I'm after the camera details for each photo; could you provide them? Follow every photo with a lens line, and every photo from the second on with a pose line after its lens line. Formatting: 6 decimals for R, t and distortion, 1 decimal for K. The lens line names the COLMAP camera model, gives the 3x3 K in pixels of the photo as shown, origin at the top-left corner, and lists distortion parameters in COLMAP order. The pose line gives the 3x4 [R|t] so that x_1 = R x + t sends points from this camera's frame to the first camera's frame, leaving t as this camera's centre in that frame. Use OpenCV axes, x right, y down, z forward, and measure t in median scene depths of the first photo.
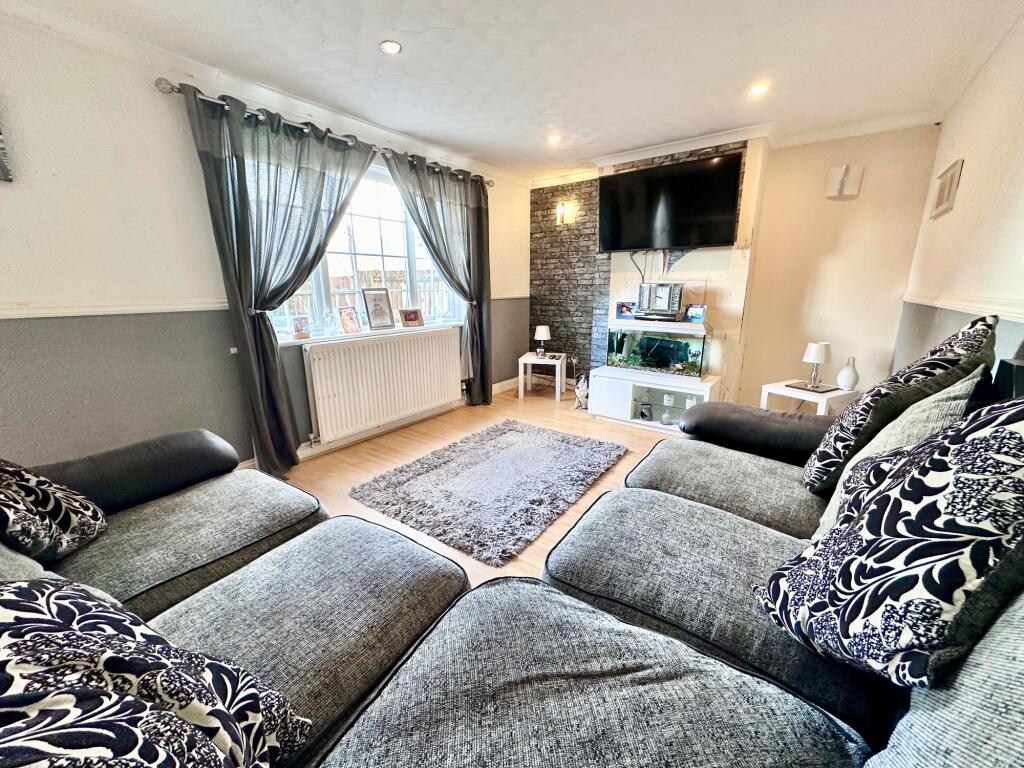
lens RADIAL K [[408.4, 0, 513.1], [0, 408.4, 382.7], [0, 0, 1]] dist [-0.001749, 0.001062]
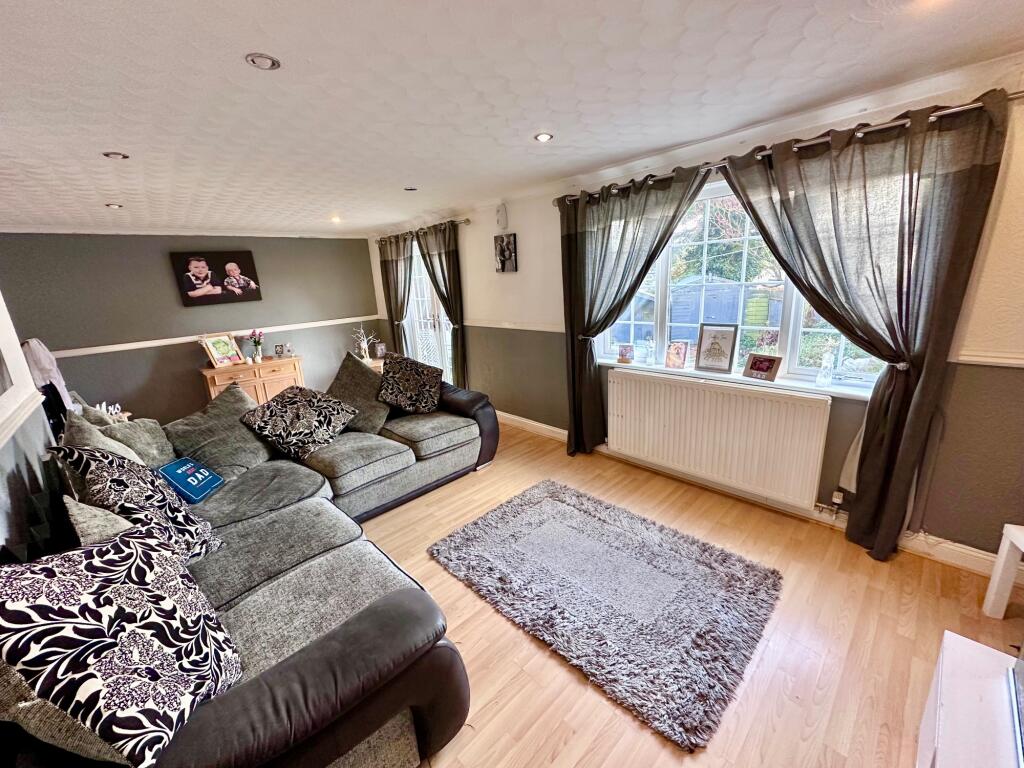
lens RADIAL K [[408.4, 0, 516.2], [0, 408.4, 384.1], [0, 0, 1]] dist [-0.001749, 0.001062]
pose [[-0.168792, 0.258893, -0.951043, 0.530814], [-0.181474, 0.940230, 0.288158, -0.258945], [0.968801, 0.221229, -0.111721, 0.652110]]
